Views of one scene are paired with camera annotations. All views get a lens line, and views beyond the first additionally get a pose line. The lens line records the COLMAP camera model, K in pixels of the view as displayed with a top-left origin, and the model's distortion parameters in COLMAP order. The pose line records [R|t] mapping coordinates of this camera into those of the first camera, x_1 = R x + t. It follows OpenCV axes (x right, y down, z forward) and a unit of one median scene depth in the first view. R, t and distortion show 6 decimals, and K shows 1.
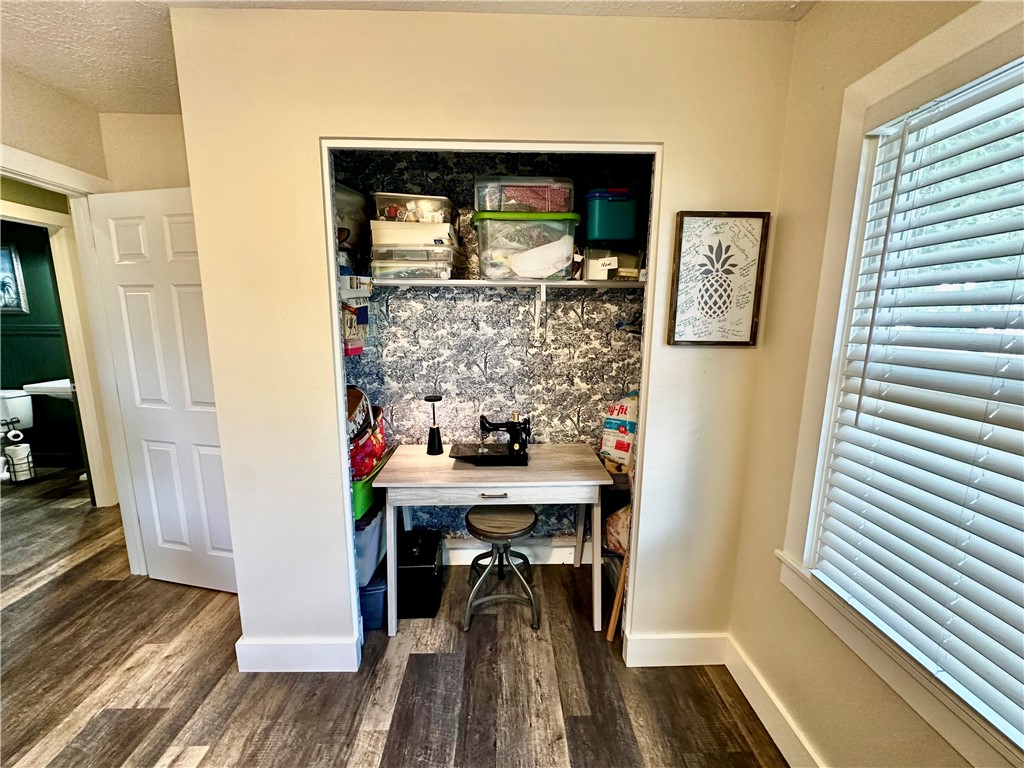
lens RADIAL K [[408.7, 0, 512.0], [0, 408.7, 384.0], [0, 0, 1]] dist [-0.003533, 0.000603]
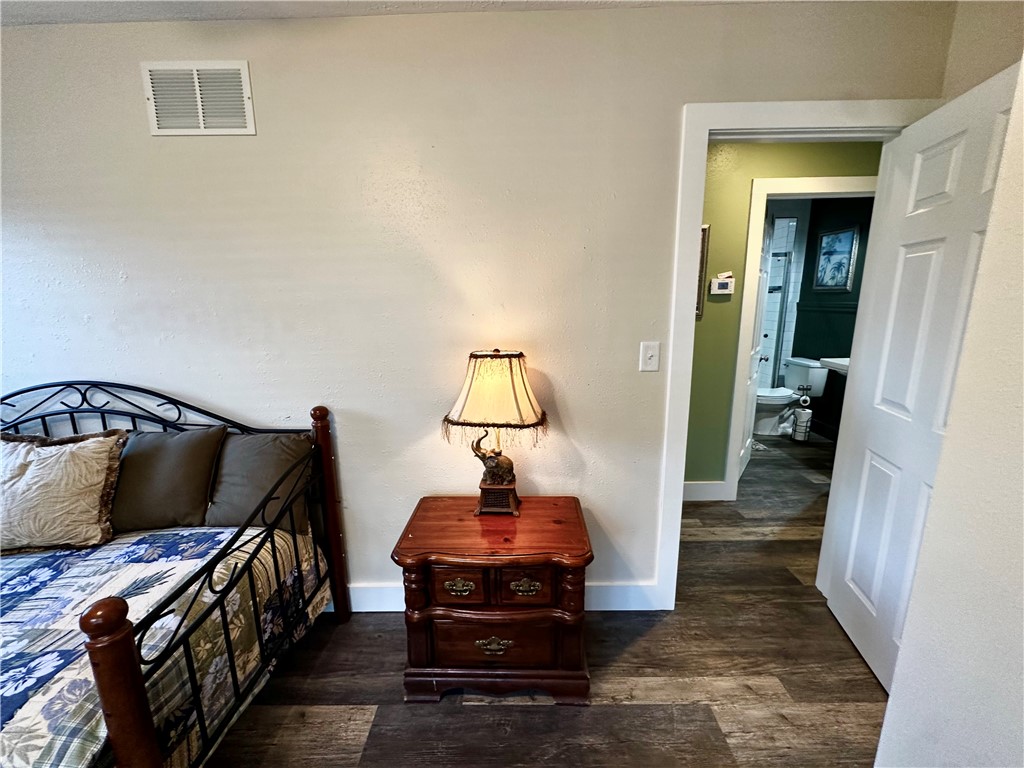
lens RADIAL K [[408.7, 0, 512.0], [0, 408.7, 384.0], [0, 0, 1]] dist [-0.003533, 0.000603]
pose [[-0.034653, 0.197199, -0.979751, -0.134790], [-0.152931, 0.967747, 0.200192, -0.031541], [0.987629, 0.156772, -0.003378, 0.290330]]
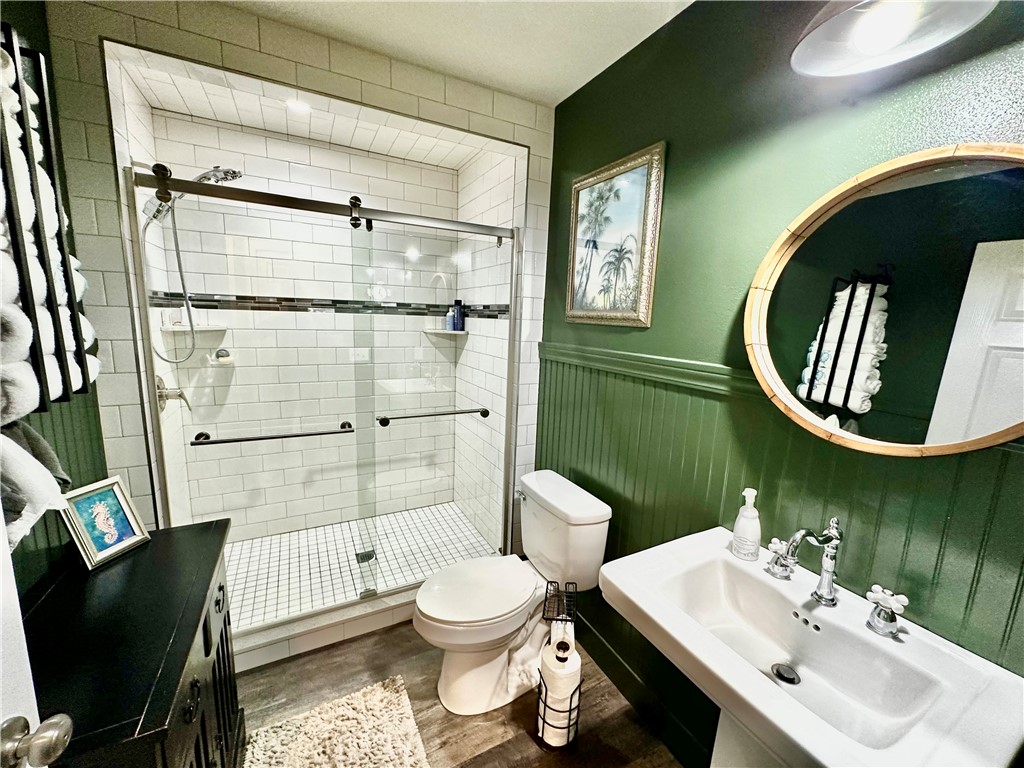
lens RADIAL K [[408.7, 0, 512.0], [0, 408.7, 384.0], [0, 0, 1]] dist [-0.003533, 0.000603]
pose [[0.439986, 0.154826, -0.884557, -1.411212], [-0.183614, 0.979725, 0.080152, -0.199976], [0.879033, 0.127151, 0.459493, 1.129596]]
